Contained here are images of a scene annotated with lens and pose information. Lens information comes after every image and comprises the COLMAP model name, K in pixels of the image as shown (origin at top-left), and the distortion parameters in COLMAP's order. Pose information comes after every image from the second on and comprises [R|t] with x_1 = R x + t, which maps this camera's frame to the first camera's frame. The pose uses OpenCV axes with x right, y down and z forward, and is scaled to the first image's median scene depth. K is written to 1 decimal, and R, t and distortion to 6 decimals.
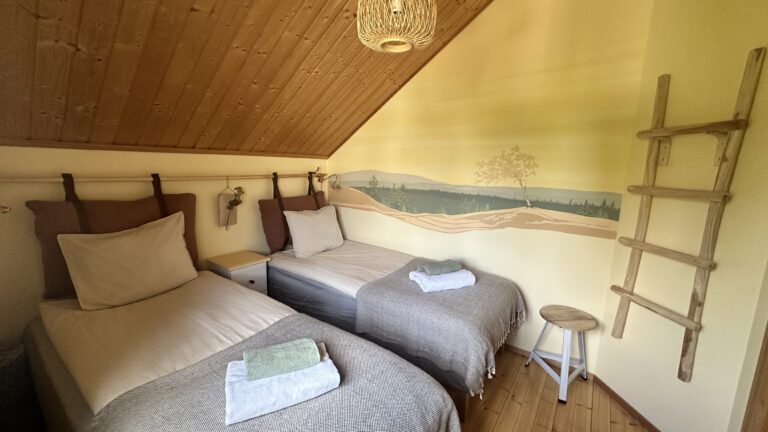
lens RADIAL K [[311.2, 0, 388.3], [0, 311.2, 214.6], [0, 0, 1]] dist [-0.000266, 0.000082]
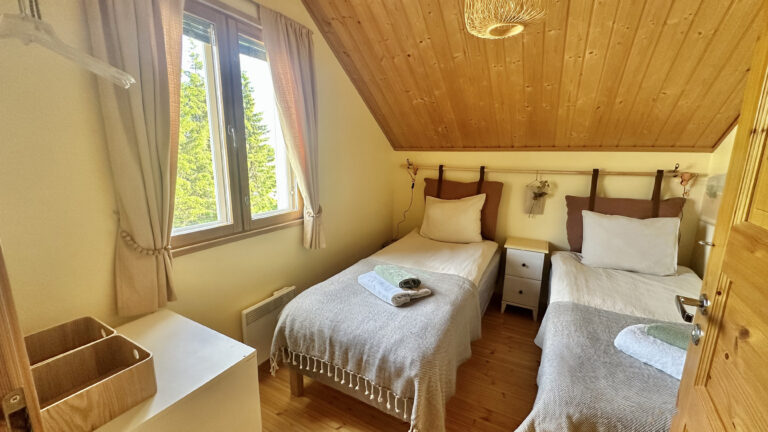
lens RADIAL K [[311.2, 0, 388.3], [0, 311.2, 214.6], [0, 0, 1]] dist [-0.000266, 0.000082]
pose [[0.113325, 0.156449, -0.981163, 0.546682], [-0.166993, 0.976476, 0.136414, -0.029277], [0.979424, 0.148388, 0.136785, 0.325337]]
